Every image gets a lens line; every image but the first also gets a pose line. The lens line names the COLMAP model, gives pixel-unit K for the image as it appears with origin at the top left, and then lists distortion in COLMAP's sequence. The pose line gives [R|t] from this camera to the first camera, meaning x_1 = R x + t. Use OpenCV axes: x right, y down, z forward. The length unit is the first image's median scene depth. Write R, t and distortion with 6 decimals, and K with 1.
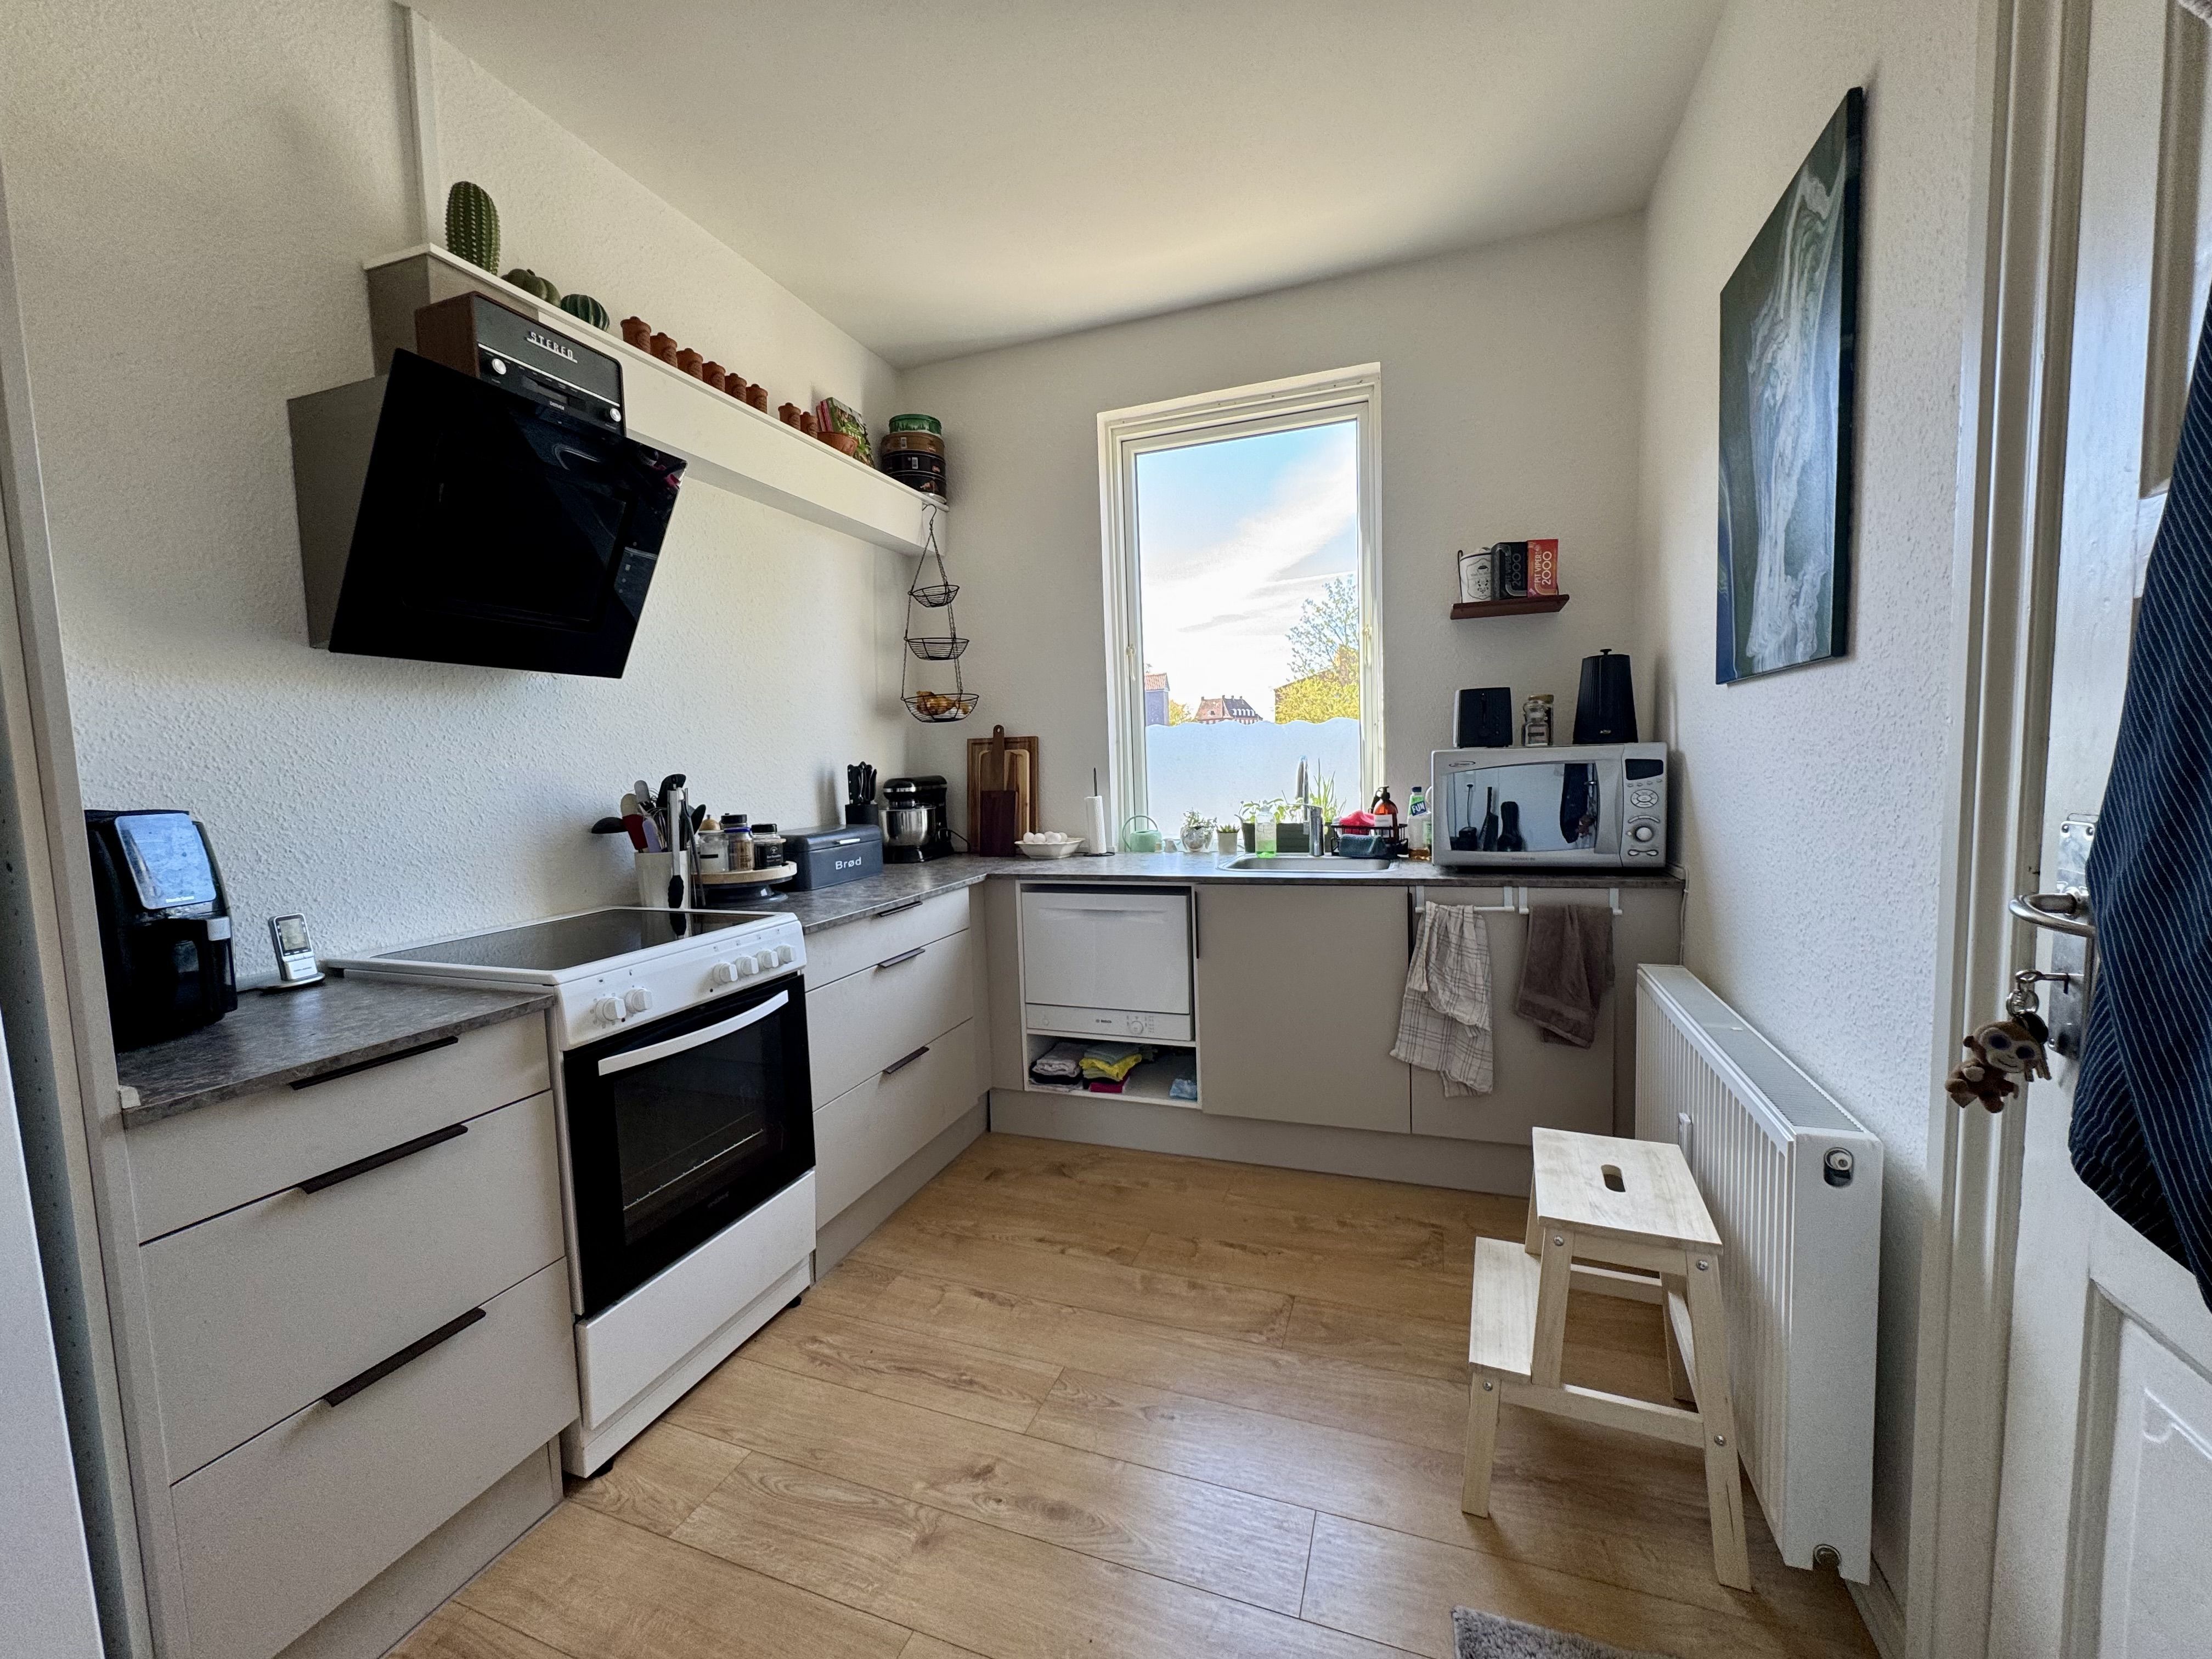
lens RADIAL K [[875.0, 0, 1108.2], [0, 875.0, 825.0], [0, 0, 1]] dist [-0.000133, -0.000151]
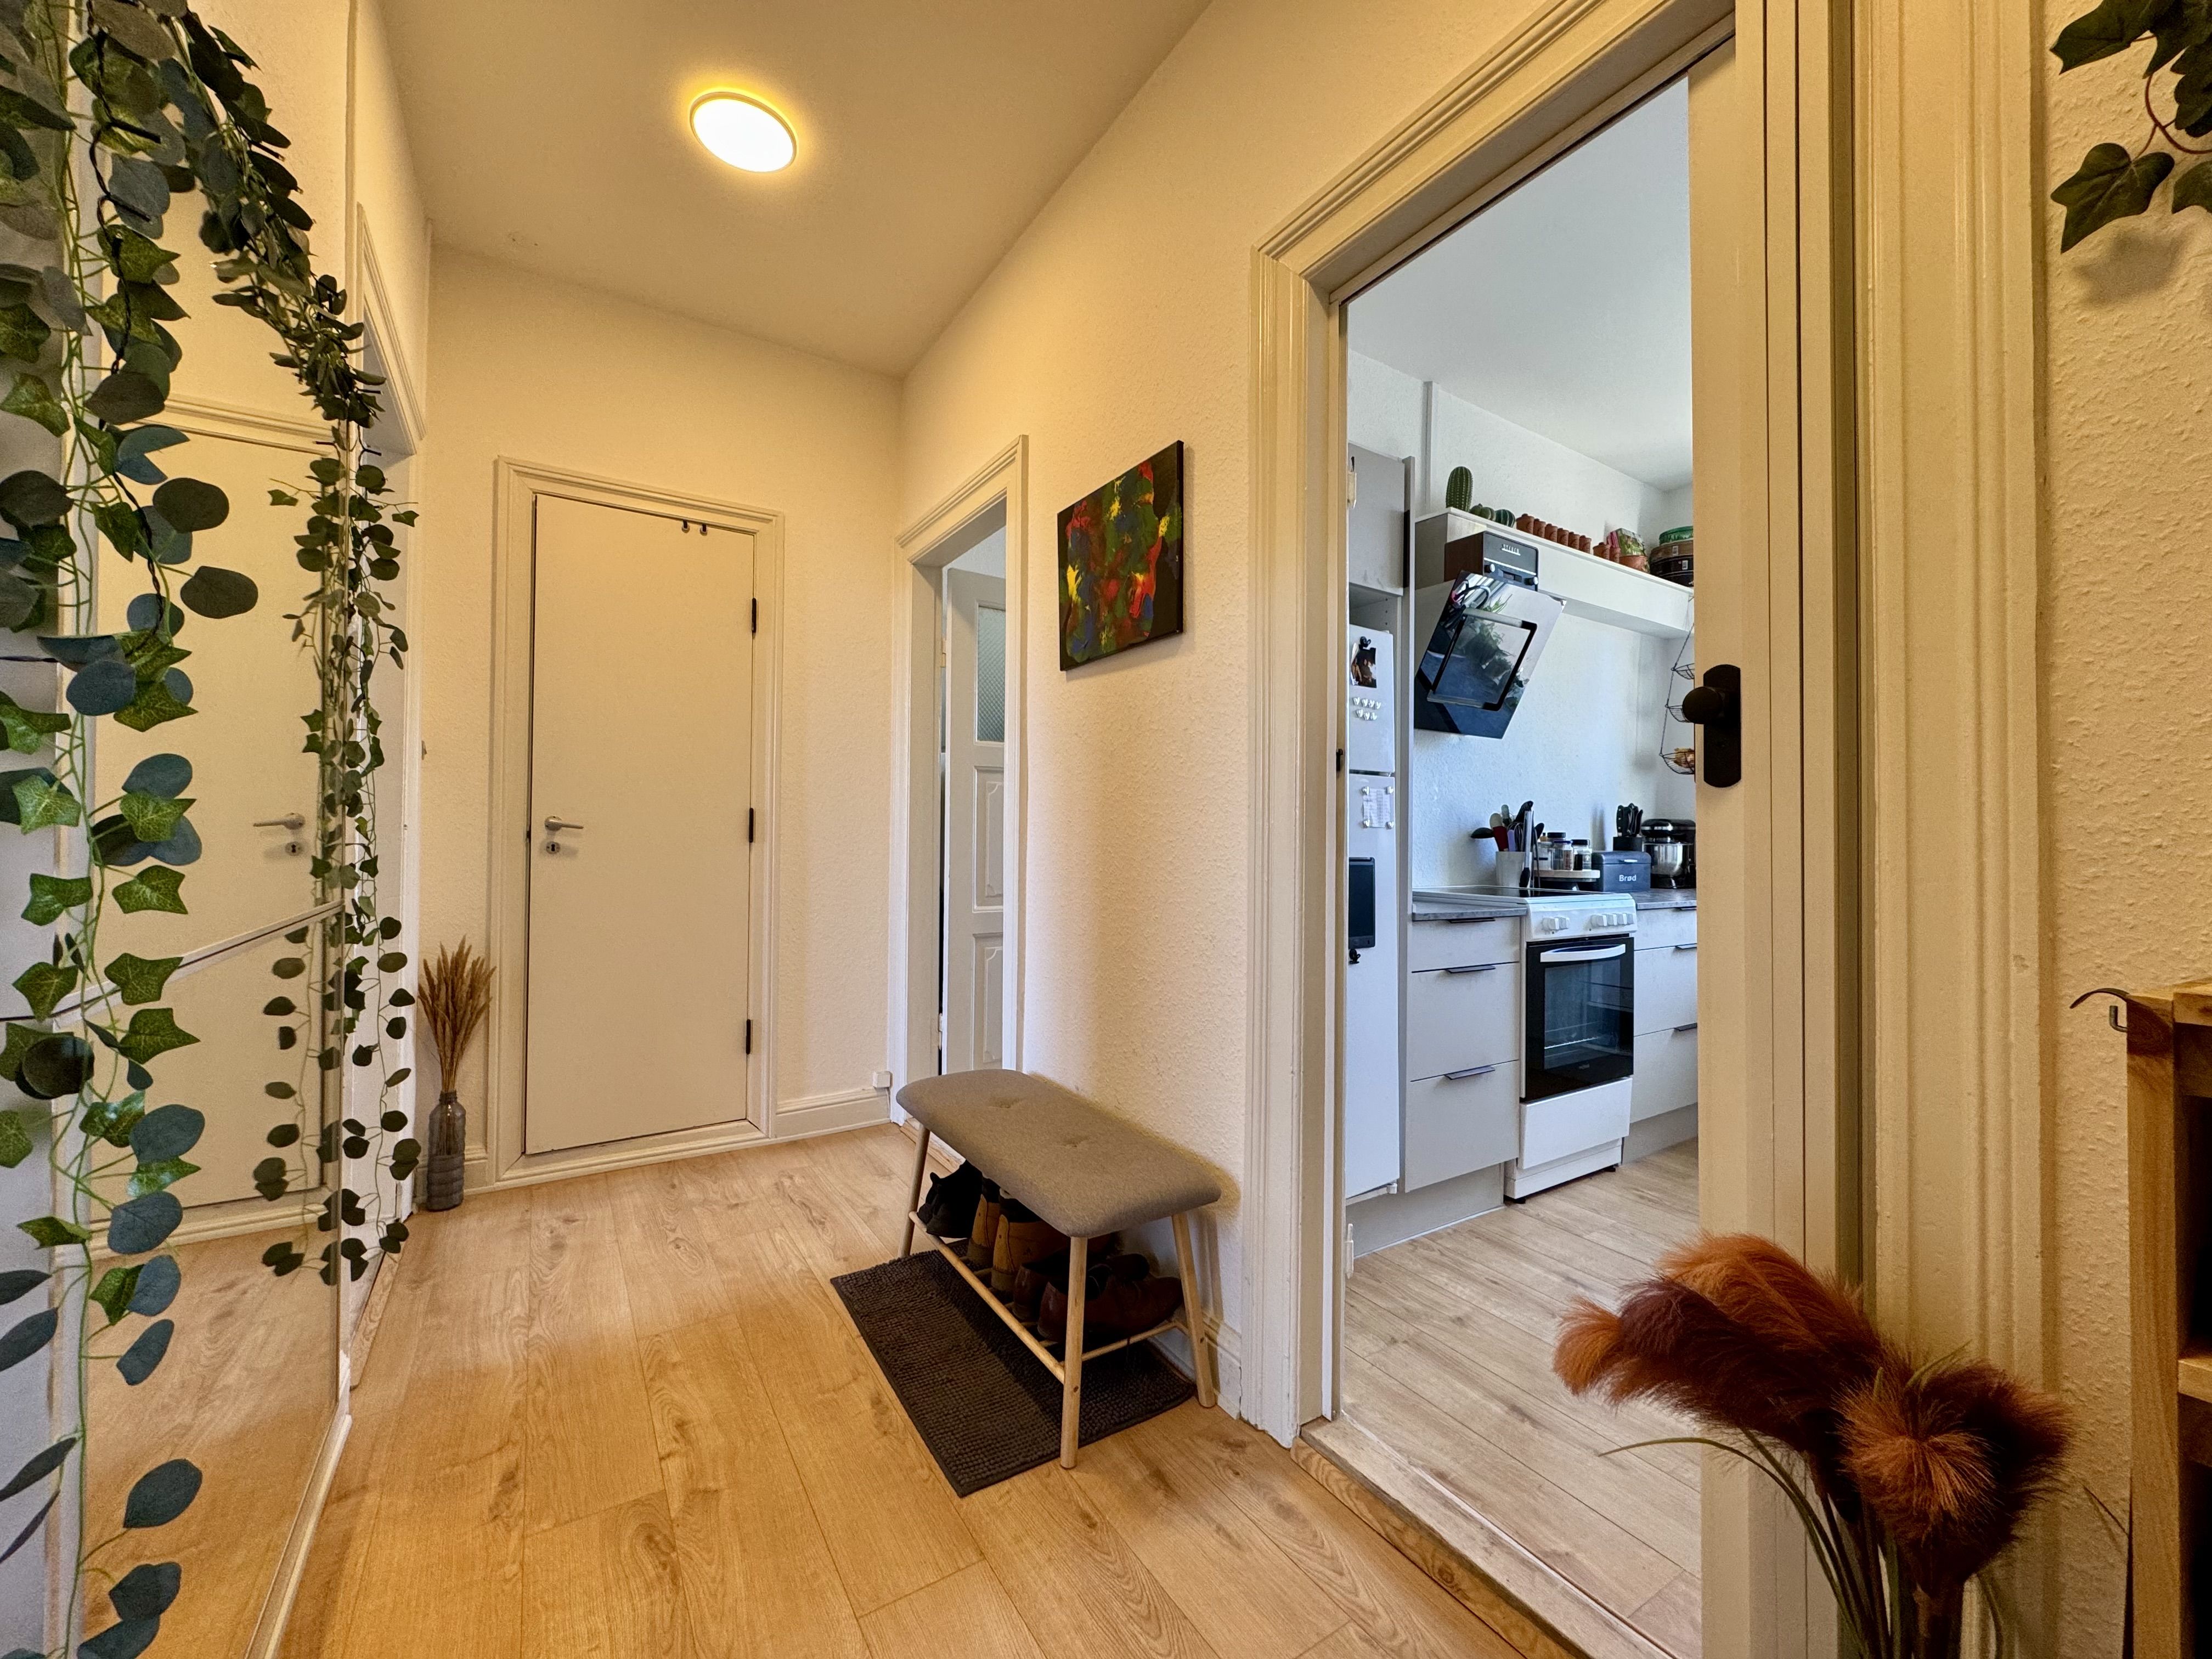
lens RADIAL K [[875.0, 0, 1108.2], [0, 875.0, 825.0], [0, 0, 1]] dist [-0.000133, -0.000151]
pose [[0.792786, 0.031027, -0.608710, -0.147691], [-0.082757, 0.994934, -0.057069, 0.128593], [0.603855, 0.095619, 0.791338, -0.627697]]
